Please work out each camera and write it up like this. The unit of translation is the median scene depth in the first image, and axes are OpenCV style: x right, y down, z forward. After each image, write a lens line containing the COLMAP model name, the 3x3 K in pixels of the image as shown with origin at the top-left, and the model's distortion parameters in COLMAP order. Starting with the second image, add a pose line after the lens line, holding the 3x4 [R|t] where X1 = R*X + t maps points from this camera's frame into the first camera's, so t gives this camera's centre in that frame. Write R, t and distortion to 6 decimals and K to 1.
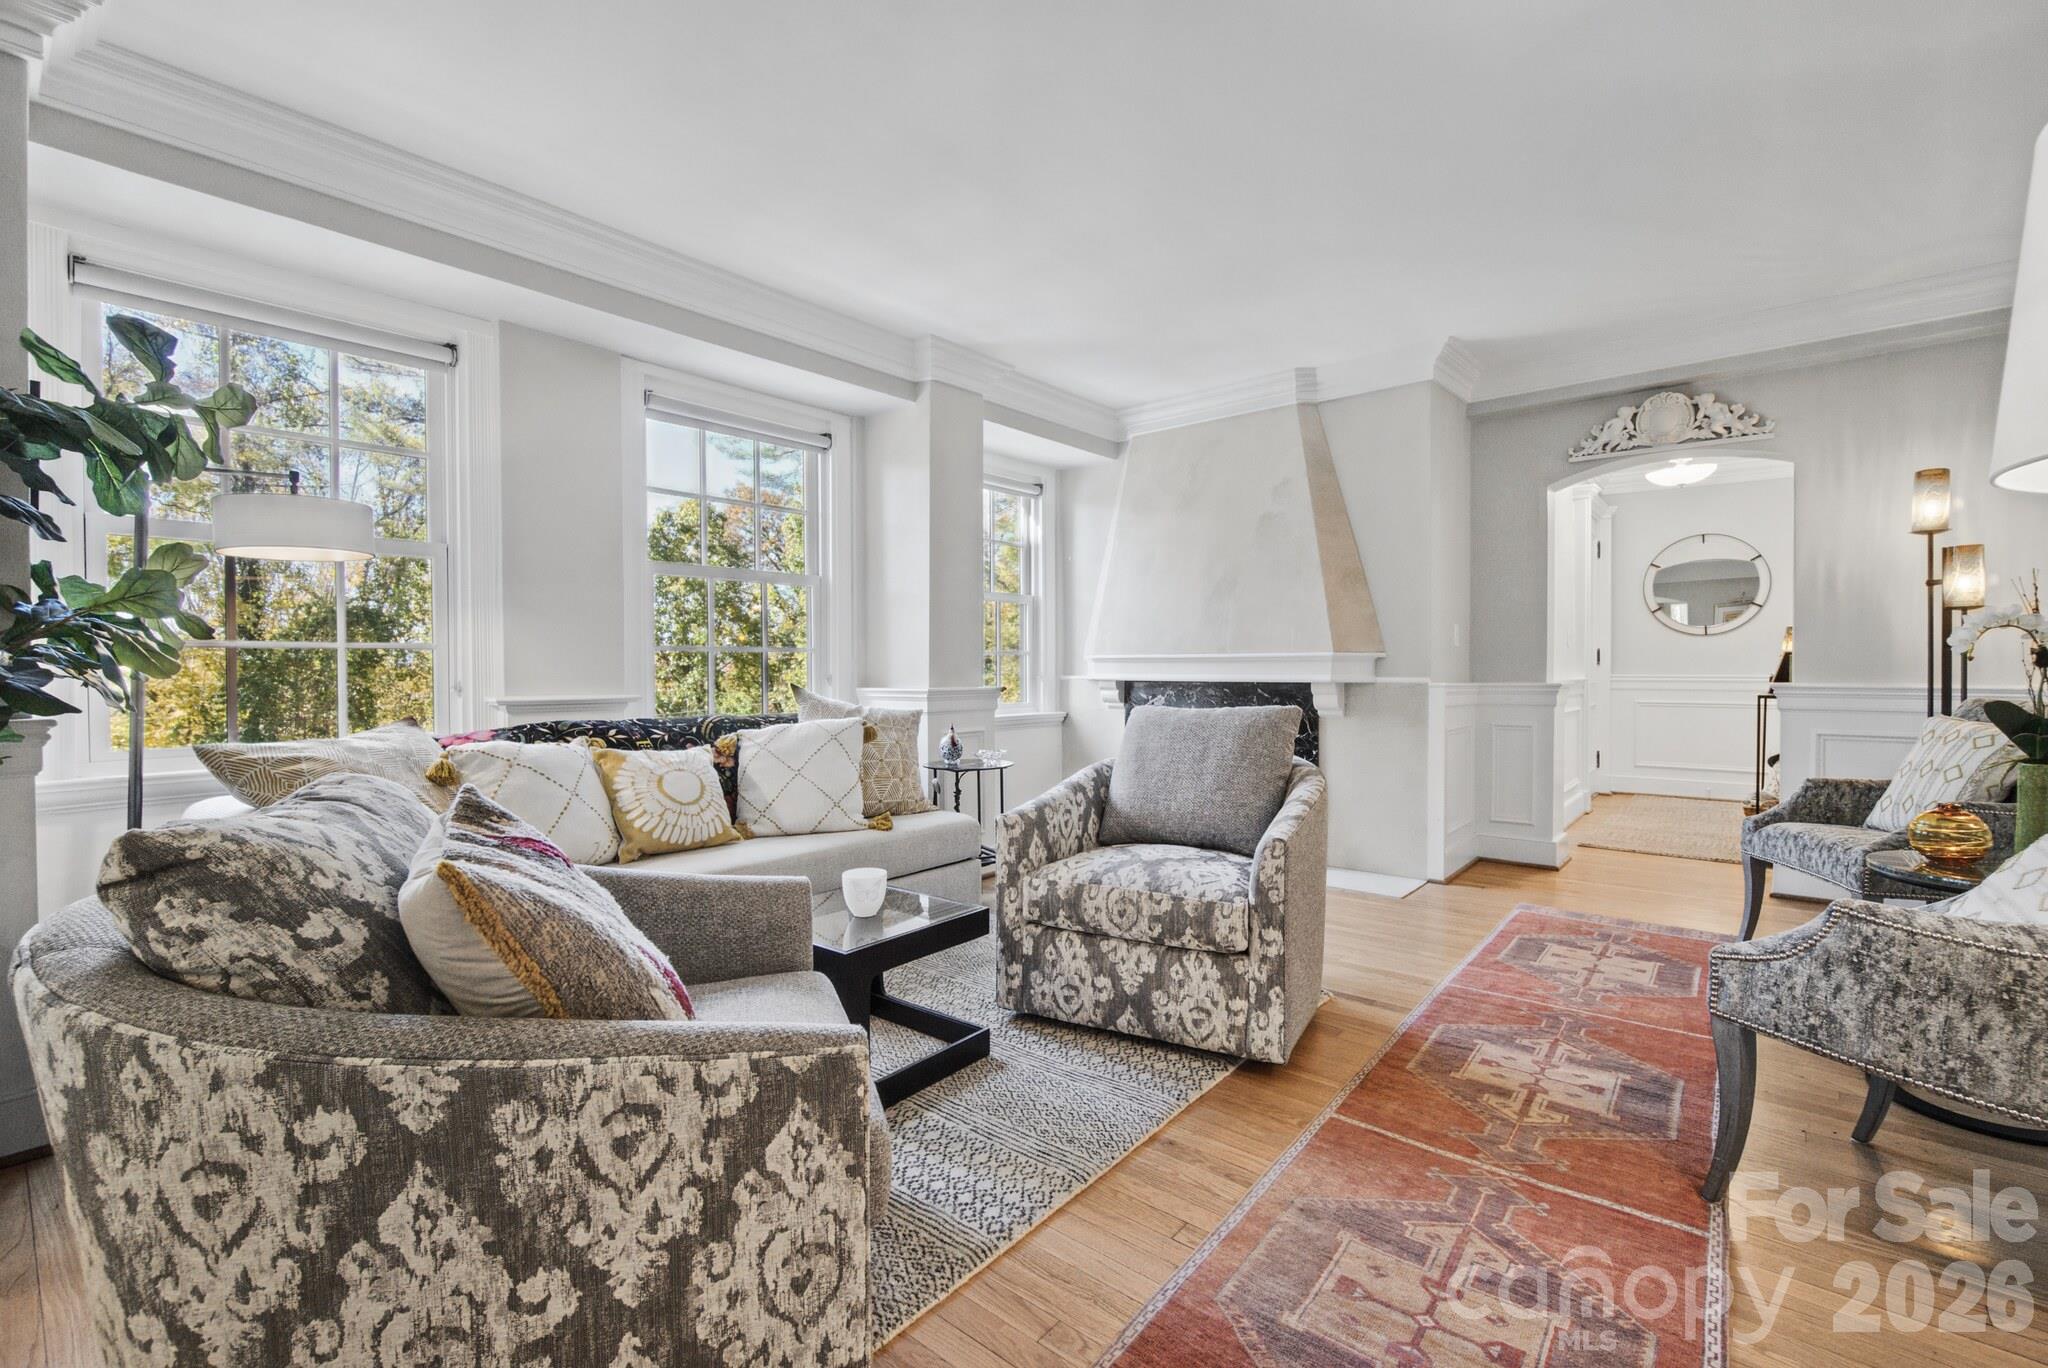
lens RADIAL K [[888.8, 0, 1016.1], [0, 888.8, 681.3], [0, 0, 1]] dist [-0.000230, -0.000396]
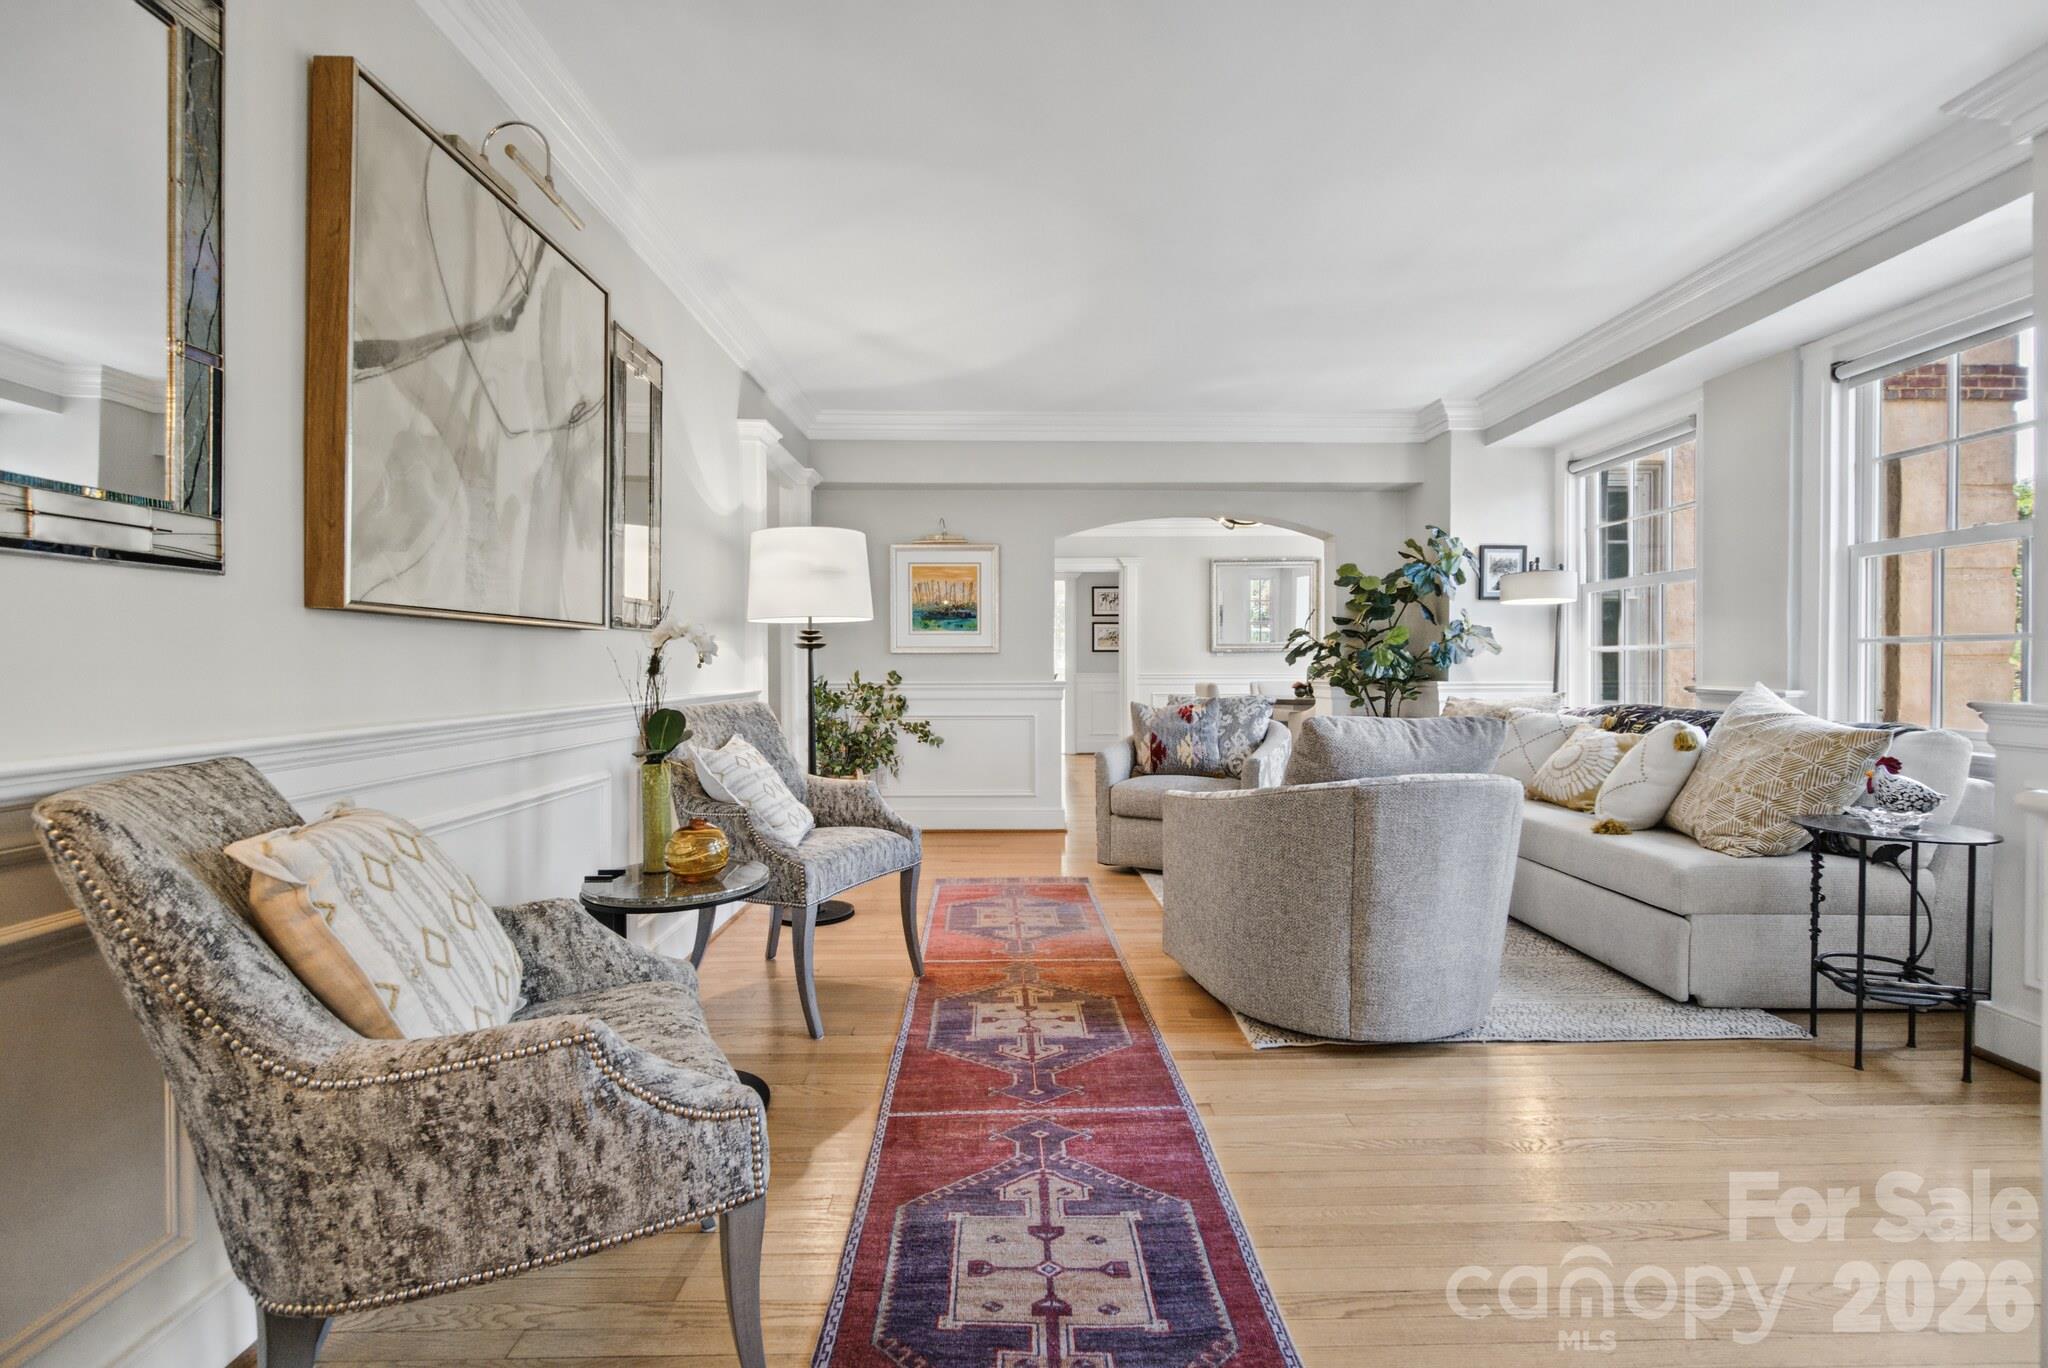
lens RADIAL K [[888.8, 0, 1021.7], [0, 888.8, 671.3], [0, 0, 1]] dist [-0.000230, -0.000396]
pose [[-0.753738, 0.014217, -0.657021, 1.309480], [-0.004945, 0.999615, 0.027304, -0.041257], [0.657156, 0.023829, -0.753378, 1.798937]]
